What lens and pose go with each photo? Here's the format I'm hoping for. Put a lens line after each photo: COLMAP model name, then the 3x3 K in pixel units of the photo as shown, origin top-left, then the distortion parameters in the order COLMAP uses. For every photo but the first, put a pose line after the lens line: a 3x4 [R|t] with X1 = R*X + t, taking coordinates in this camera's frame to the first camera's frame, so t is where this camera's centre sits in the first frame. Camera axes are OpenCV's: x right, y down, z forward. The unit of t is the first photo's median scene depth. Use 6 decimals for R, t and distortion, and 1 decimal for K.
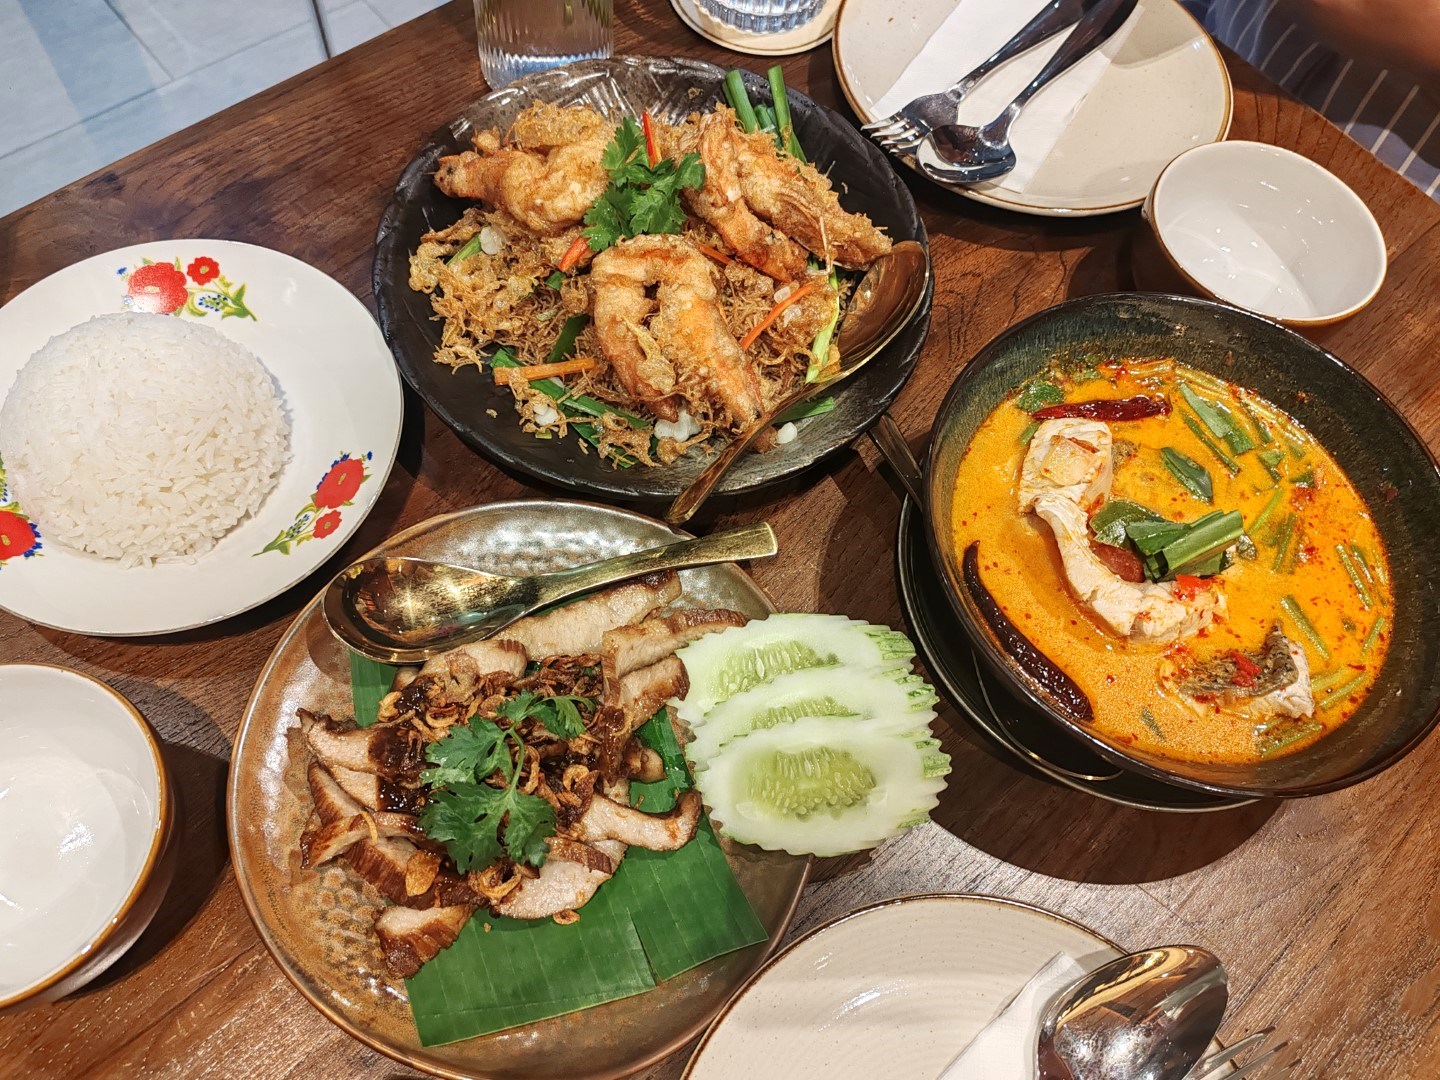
lens RADIAL K [[1155.8, 0, 686.2], [0, 1155.8, 540.9], [0, 0, 1]] dist [0.120923, -0.001952]
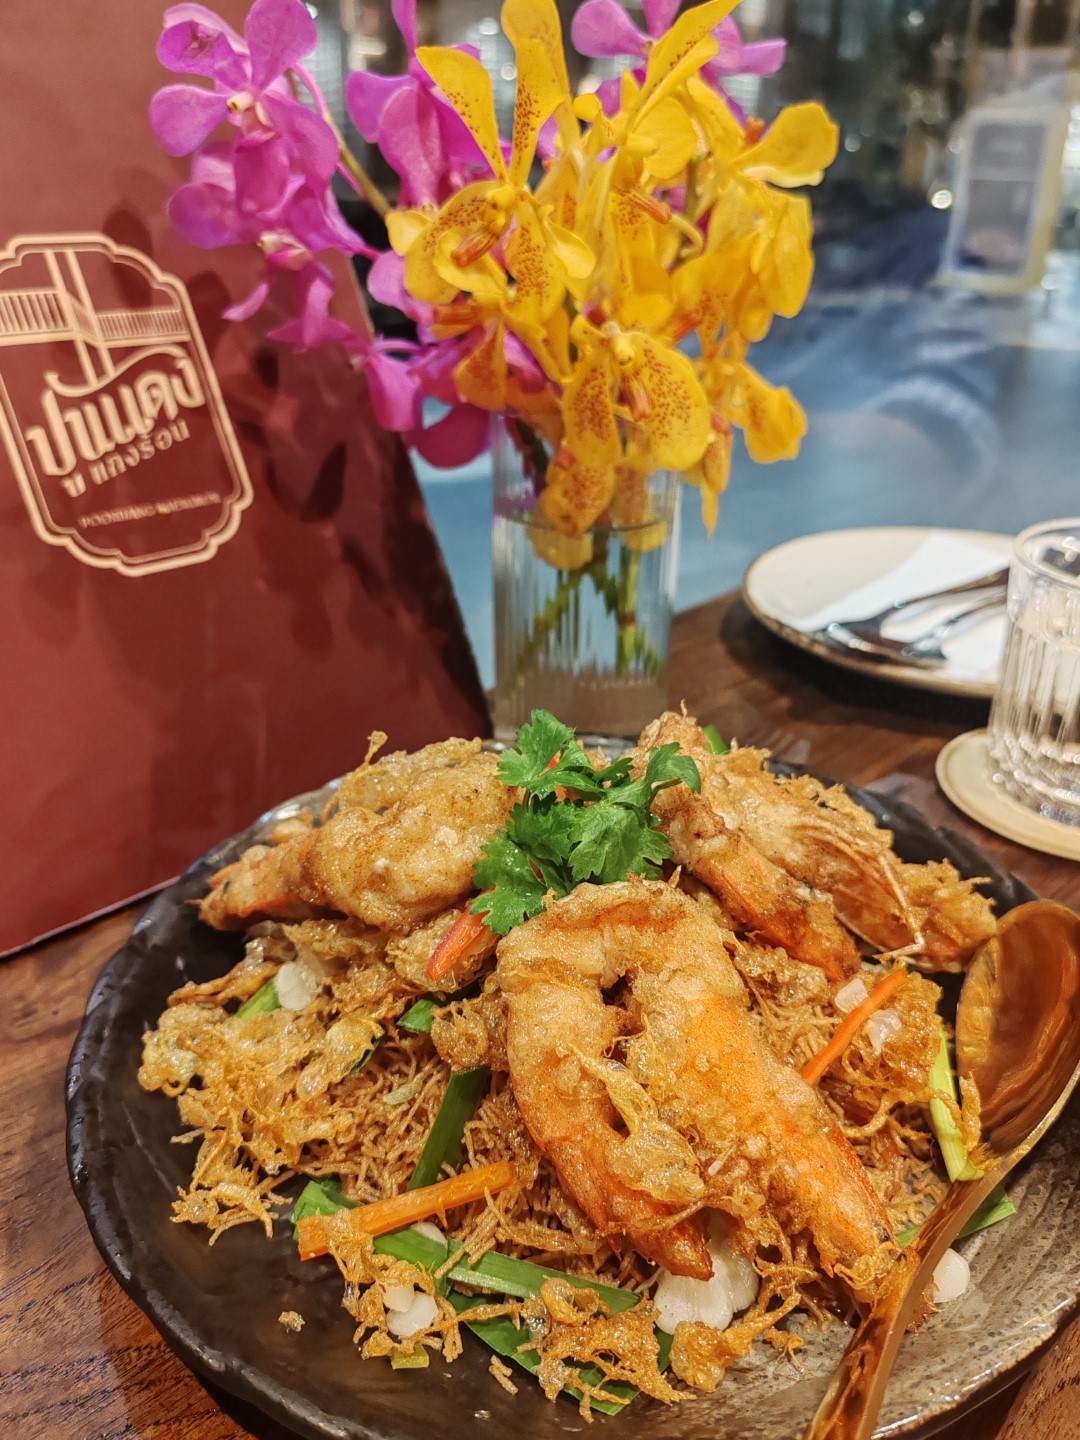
lens RADIAL K [[1155.2, 0, 540.0], [0, 1155.2, 720.0], [0, 0, 1]] dist [-0.002321, -0.004592]
pose [[0.992246, -0.104048, 0.067990, -0.078585], [0.124153, 0.803751, -0.581868, -0.025665], [0.005895, 0.585797, 0.810436, 0.503828]]
